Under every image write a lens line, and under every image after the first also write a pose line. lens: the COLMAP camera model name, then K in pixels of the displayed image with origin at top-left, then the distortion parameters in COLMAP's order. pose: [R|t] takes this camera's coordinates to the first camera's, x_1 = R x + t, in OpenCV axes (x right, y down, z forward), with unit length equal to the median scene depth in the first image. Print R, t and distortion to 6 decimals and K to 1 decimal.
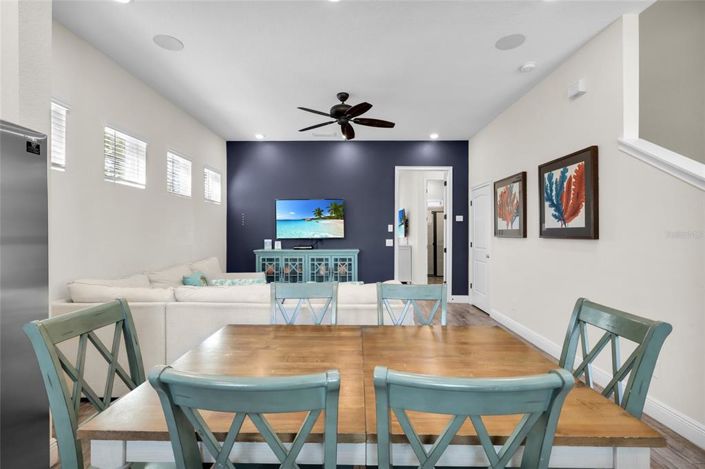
lens RADIAL K [[320.3, 0, 350.2], [0, 320.3, 228.8], [0, 0, 1]] dist [-0.001489, -0.000253]
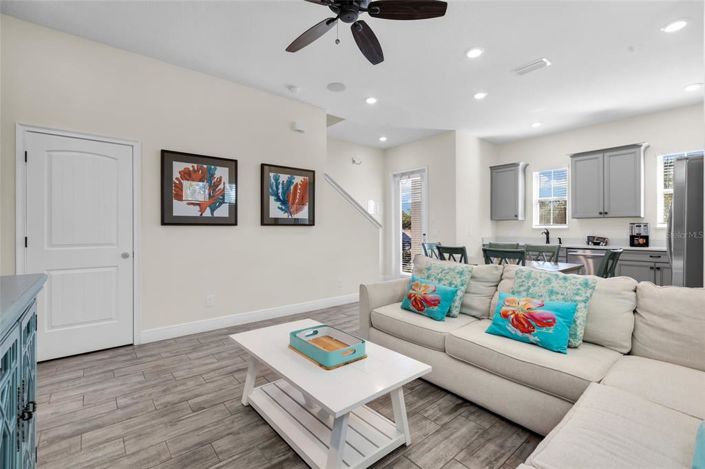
lens RADIAL K [[320.3, 0, 350.2], [0, 320.3, 228.8], [0, 0, 1]] dist [-0.001489, -0.000253]
pose [[-0.648530, -0.000501, 0.761189, -0.322514], [-0.011105, 0.999900, -0.008803, 0.030128], [-0.761108, -0.014162, -0.648471, 0.979071]]
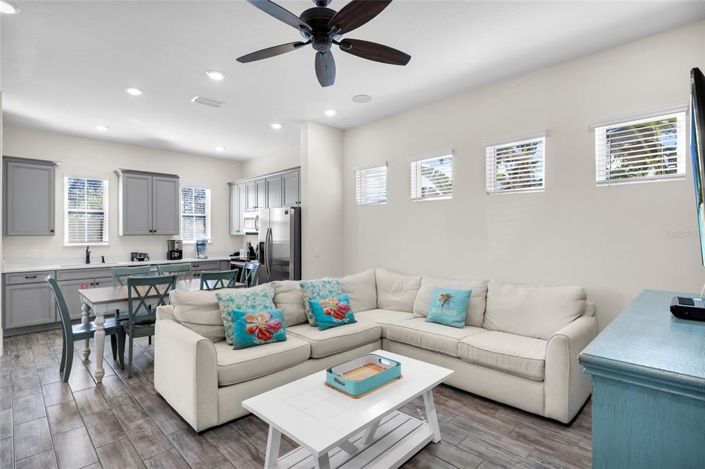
lens RADIAL K [[349.0, 0, 352.2], [0, 349.0, 230.2], [0, 0, 1]] dist [-0.004459, -0.000683]
pose [[-0.699198, -0.003715, -0.714918, 0.258195], [0.016066, 0.999652, -0.020908, -0.001330], [0.714747, -0.026104, -0.698895, 1.040206]]
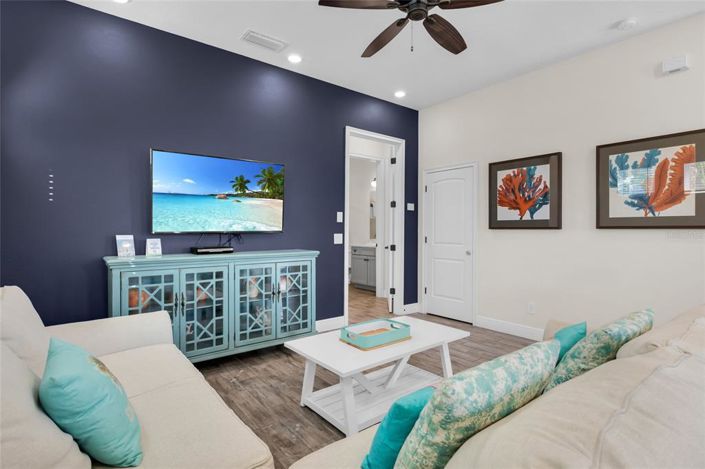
lens RADIAL K [[347.1, 0, 352.5], [0, 347.1, 234.5], [0, 0, 1]] dist [-0.021832, 0.000087]
pose [[0.777635, -0.005317, 0.628694, -0.333590], [-0.010971, 0.999697, 0.022026, 0.019711], [-0.628621, -0.024026, 0.777341, 0.448278]]
